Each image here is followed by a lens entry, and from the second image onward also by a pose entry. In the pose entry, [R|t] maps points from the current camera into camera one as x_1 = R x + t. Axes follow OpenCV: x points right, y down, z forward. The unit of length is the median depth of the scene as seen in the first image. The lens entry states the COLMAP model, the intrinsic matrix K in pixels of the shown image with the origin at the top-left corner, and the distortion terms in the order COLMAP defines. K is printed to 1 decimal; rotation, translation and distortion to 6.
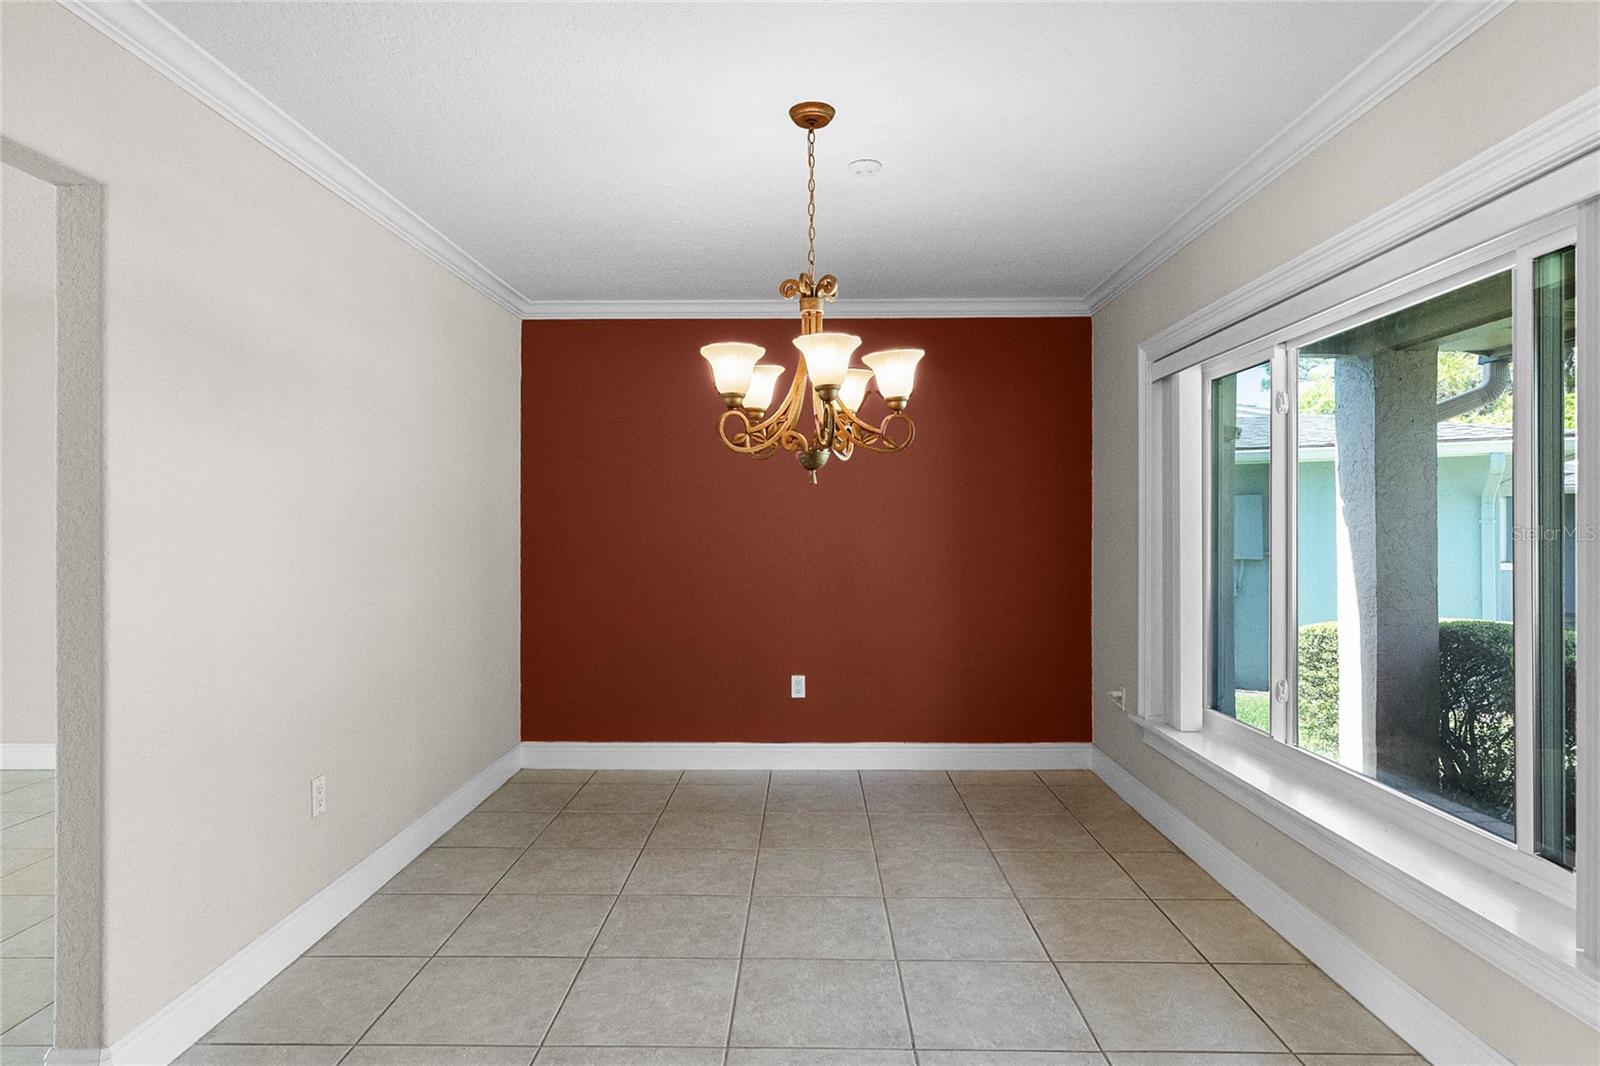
lens RADIAL K [[893.6, 0, 797.5], [0, 893.6, 526.9], [0, 0, 1]] dist [0.006167, 0.000362]
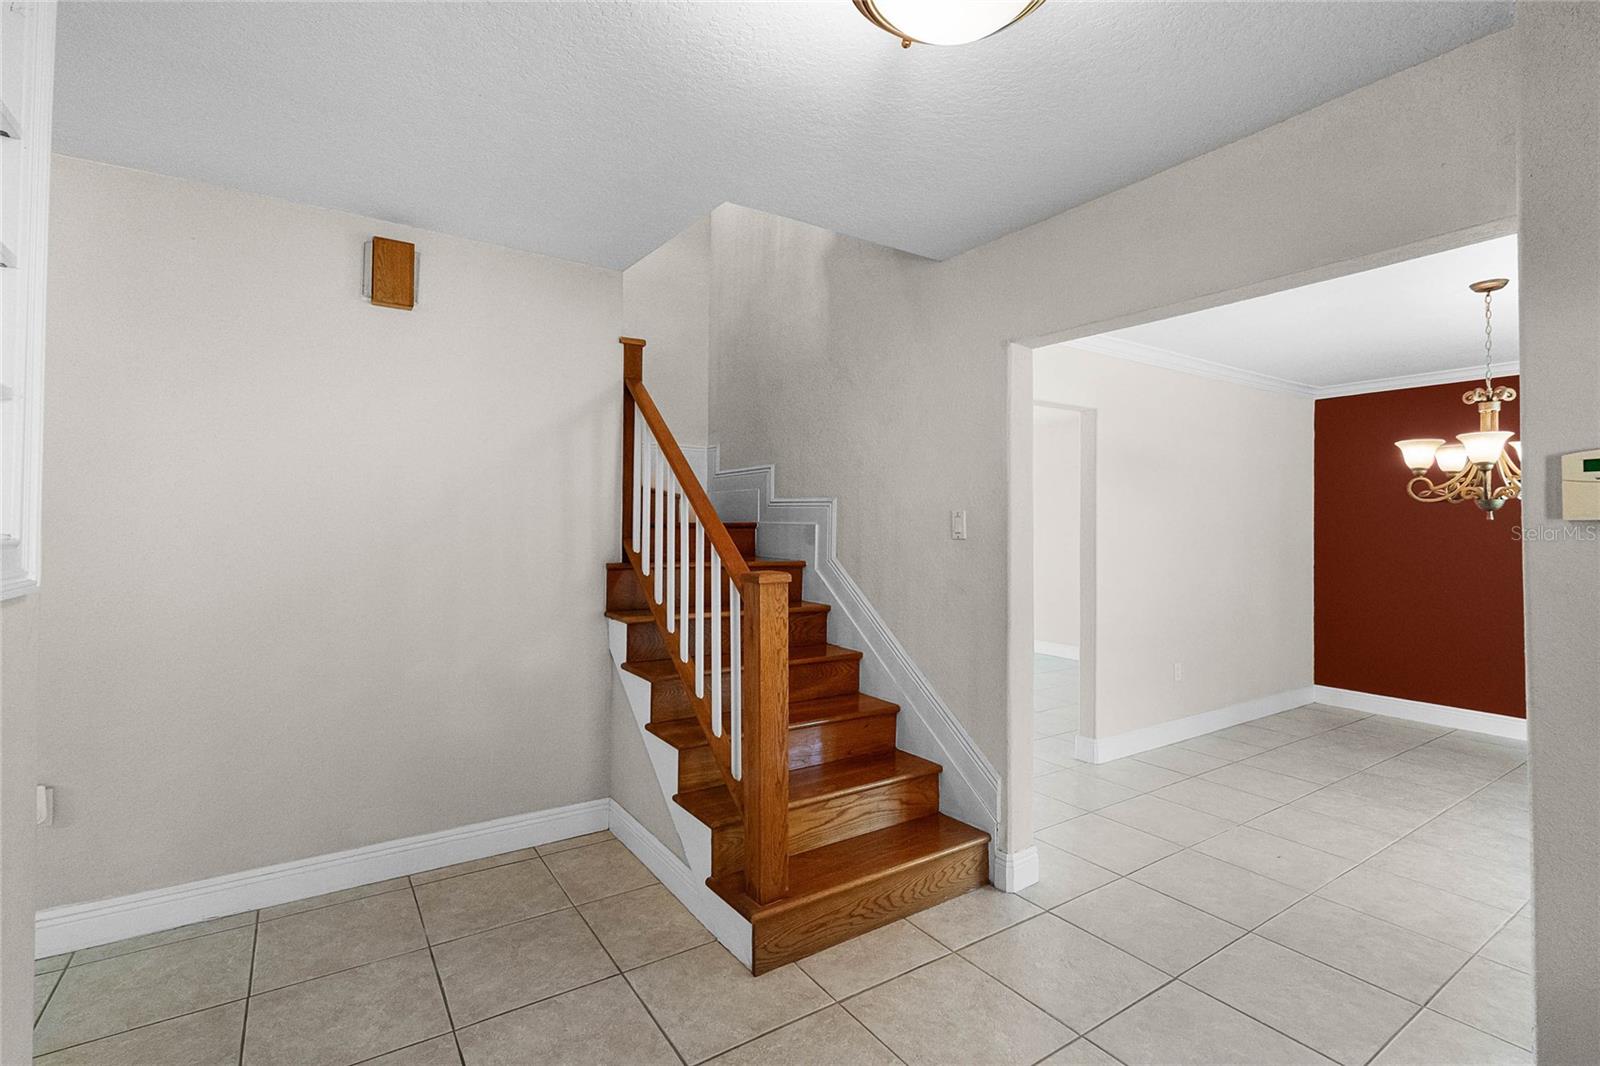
lens RADIAL K [[724.1, 0, 799.7], [0, 724.1, 517.5], [0, 0, 1]] dist [0.001181, -0.001317]
pose [[0.559945, -0.004164, -0.828519, 0.389302], [-0.007028, 0.999928, -0.009775, -0.031006], [0.828500, 0.011296, 0.559875, -0.708917]]
